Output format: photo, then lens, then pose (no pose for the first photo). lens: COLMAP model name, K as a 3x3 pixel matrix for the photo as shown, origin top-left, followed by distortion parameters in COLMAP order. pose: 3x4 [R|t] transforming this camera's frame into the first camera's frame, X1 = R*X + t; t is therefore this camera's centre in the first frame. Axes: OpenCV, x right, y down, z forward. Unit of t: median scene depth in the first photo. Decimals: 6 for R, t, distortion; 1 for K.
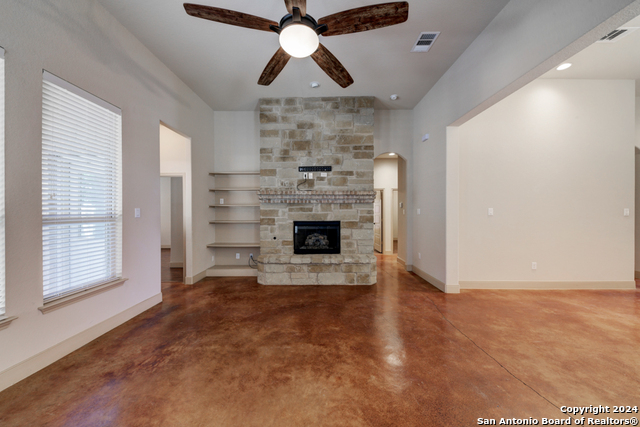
lens RADIAL K [[225.2, 0, 320.0], [0, 225.2, 213.5], [0, 0, 1]] dist [-0.000973, -0.000142]
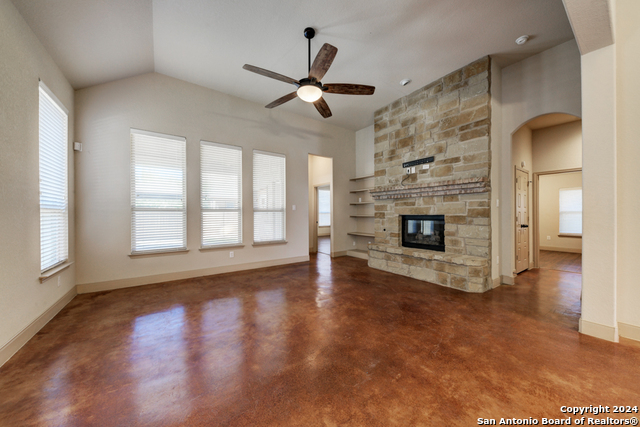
lens RADIAL K [[216.7, 0, 304.8], [0, 216.7, 215.5], [0, 0, 1]] dist [0.000125, -0.000102]
pose [[0.561470, 0.009602, -0.827441, 0.495770], [-0.006830, 0.999952, 0.006969, 0.033035], [0.827469, 0.001739, 0.561509, 0.054292]]
